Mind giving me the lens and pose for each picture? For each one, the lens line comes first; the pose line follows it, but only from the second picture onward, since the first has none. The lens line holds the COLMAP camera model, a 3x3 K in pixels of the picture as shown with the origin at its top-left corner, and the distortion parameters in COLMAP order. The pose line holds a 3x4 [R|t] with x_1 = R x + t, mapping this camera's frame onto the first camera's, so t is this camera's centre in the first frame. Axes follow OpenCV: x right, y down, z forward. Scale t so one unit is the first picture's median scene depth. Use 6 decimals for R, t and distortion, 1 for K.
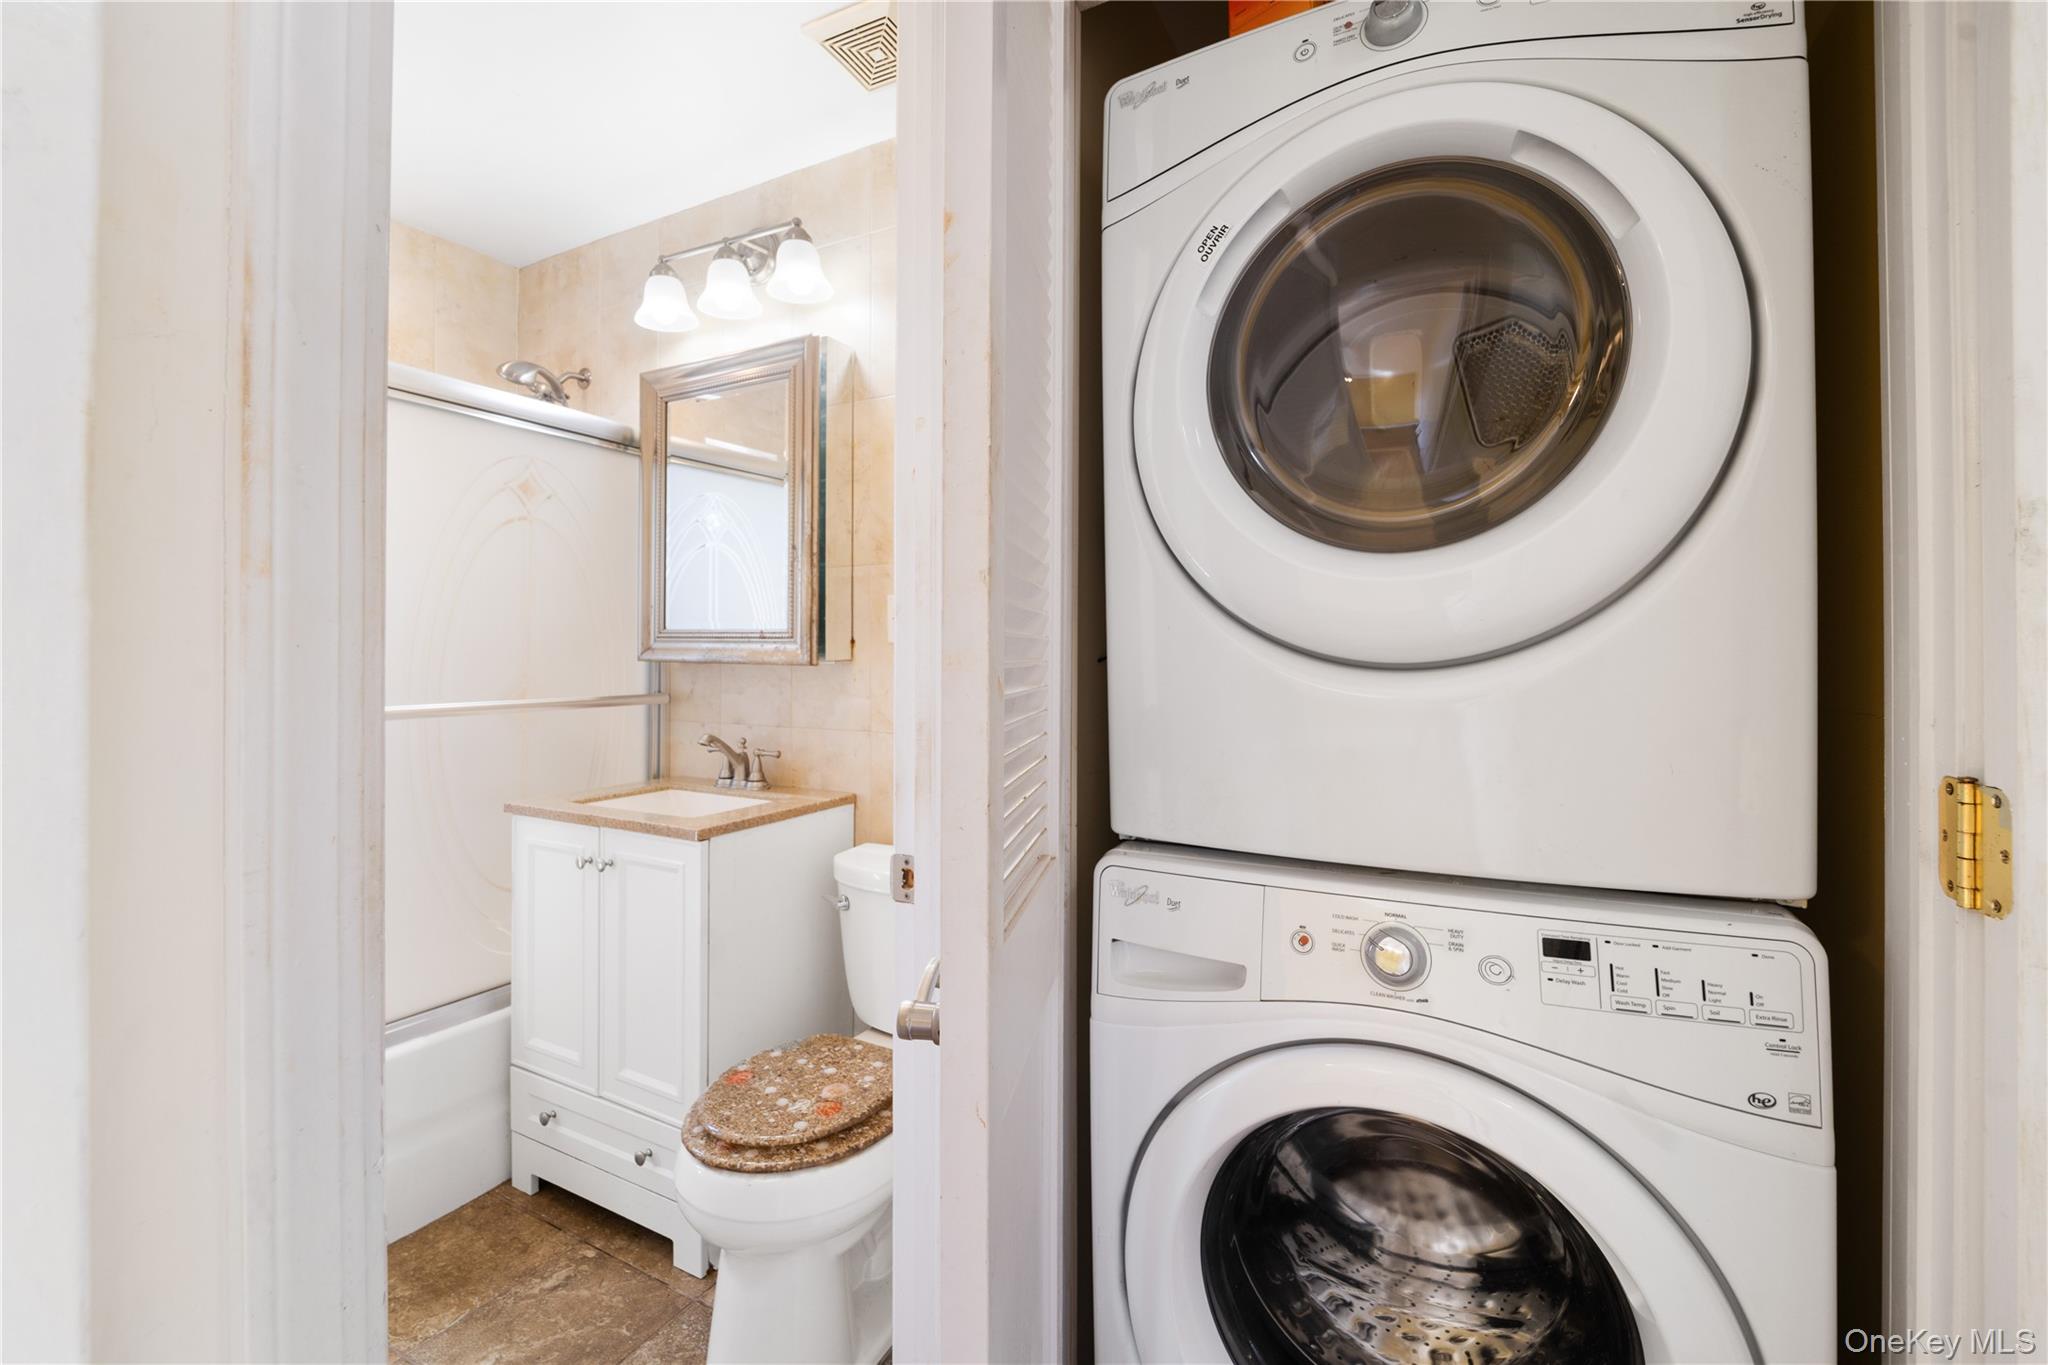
lens RADIAL K [[845.8, 0, 1024.7], [0, 845.8, 645.8], [0, 0, 1]] dist [-0.002321, -0.000171]
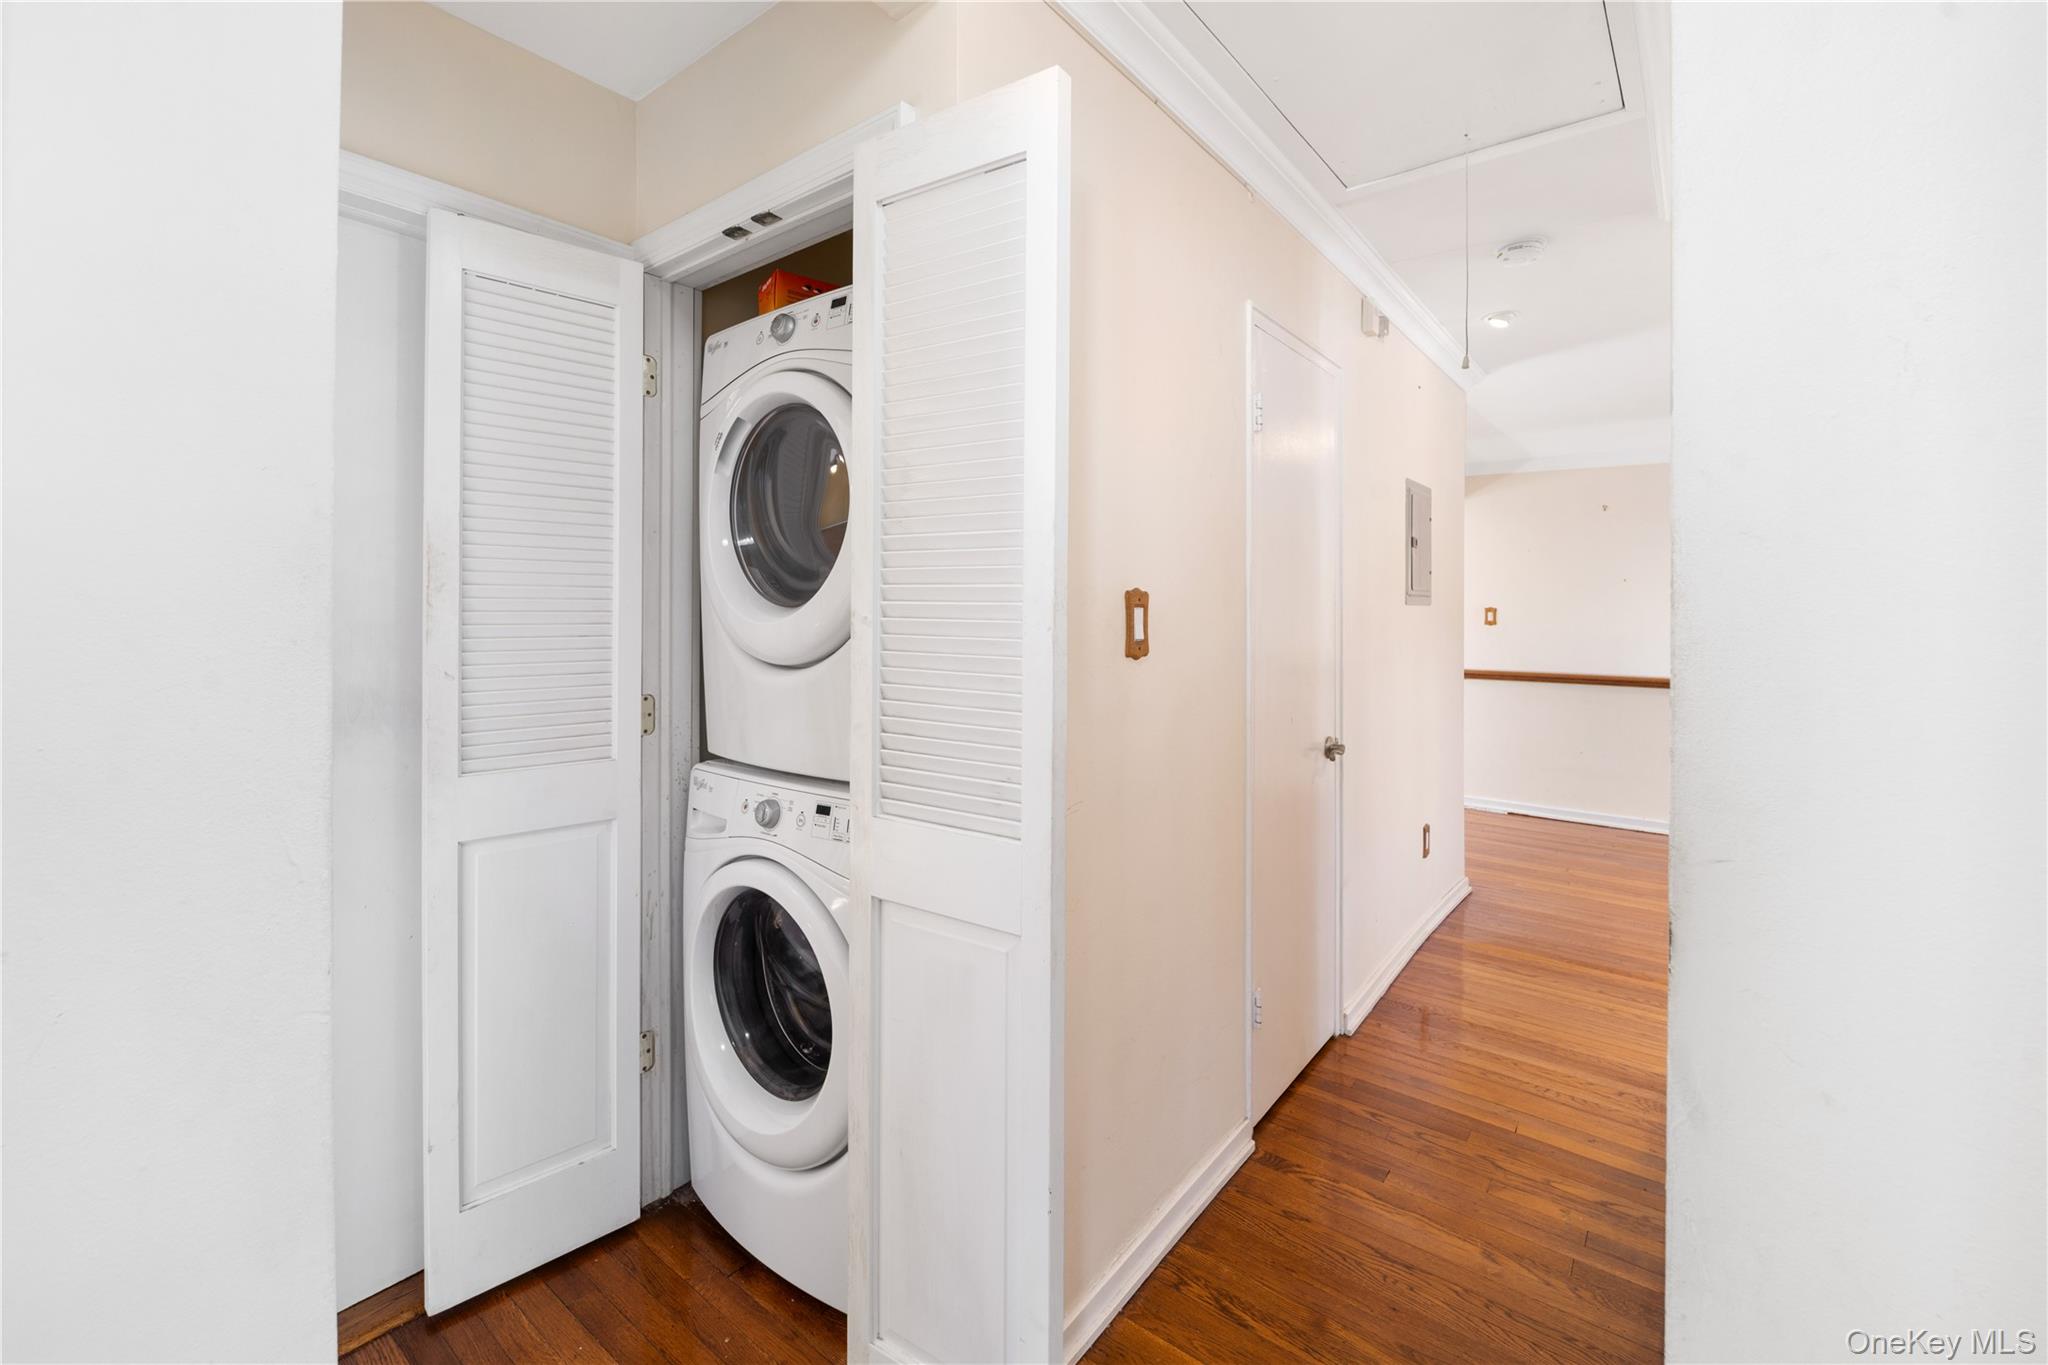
lens RADIAL K [[849.6, 0, 1024.8], [0, 849.6, 608.7], [0, 0, 1]] dist [-0.000789, -0.000096]
pose [[0.984050, 0.001934, -0.177880, 0.682975], [-0.000312, 0.999958, 0.009146, -0.064353], [0.177891, -0.008945, 0.984010, -0.417113]]
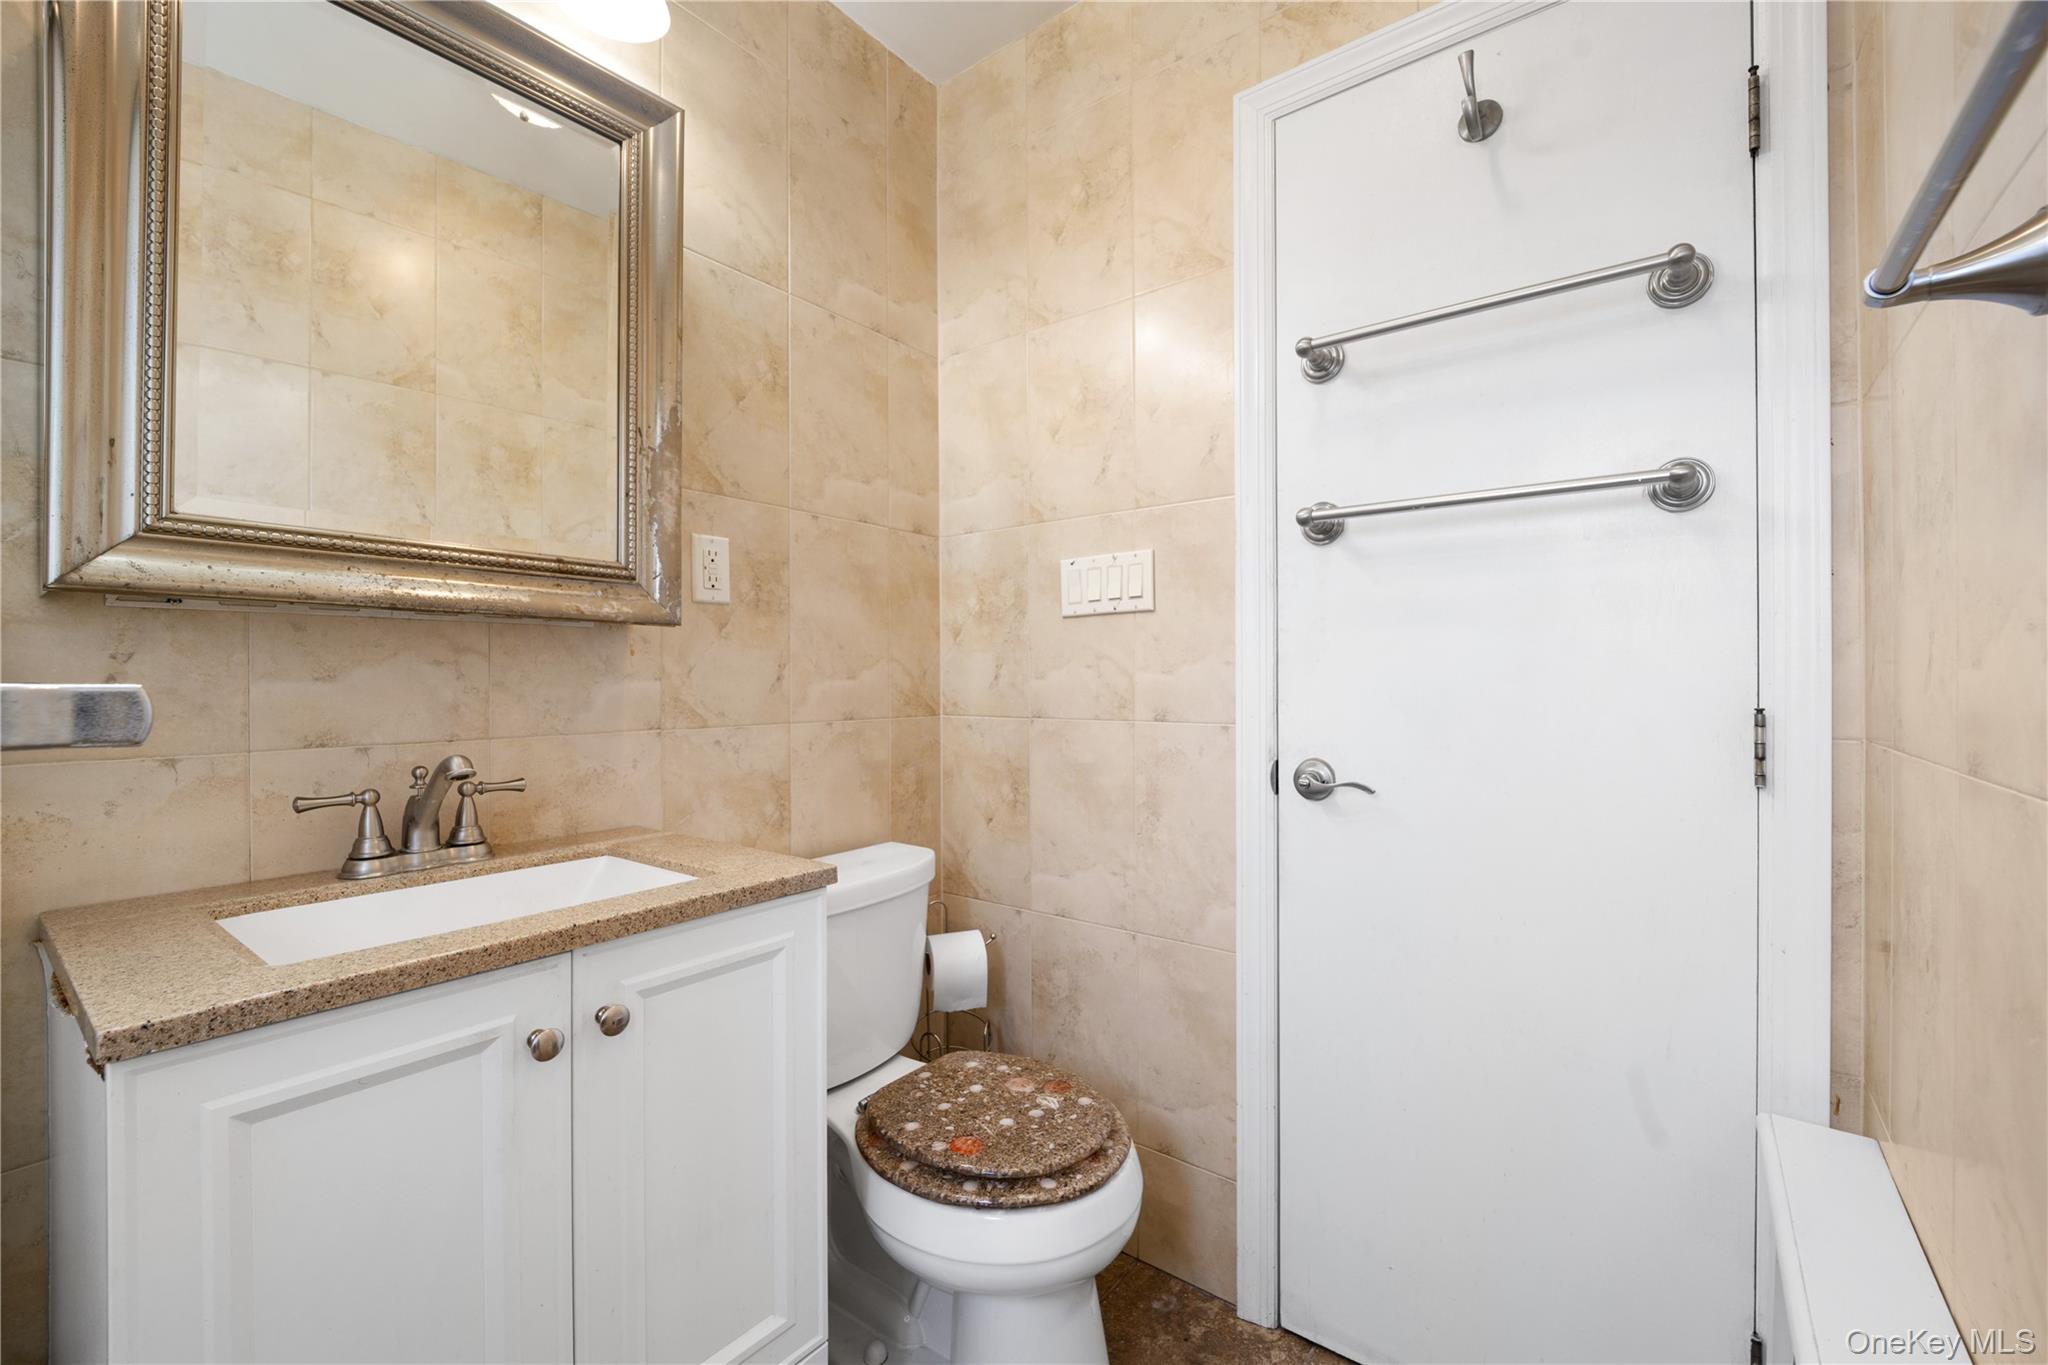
lens RADIAL K [[847.4, 0, 1026.4], [0, 847.4, 678.7], [0, 0, 1]] dist [-0.000624, -0.000095]
pose [[0.159769, -0.000374, 0.987154, -0.812607], [-0.006593, 0.999977, 0.001446, 0.058308], [-0.987132, -0.006739, 0.159763, 0.607801]]
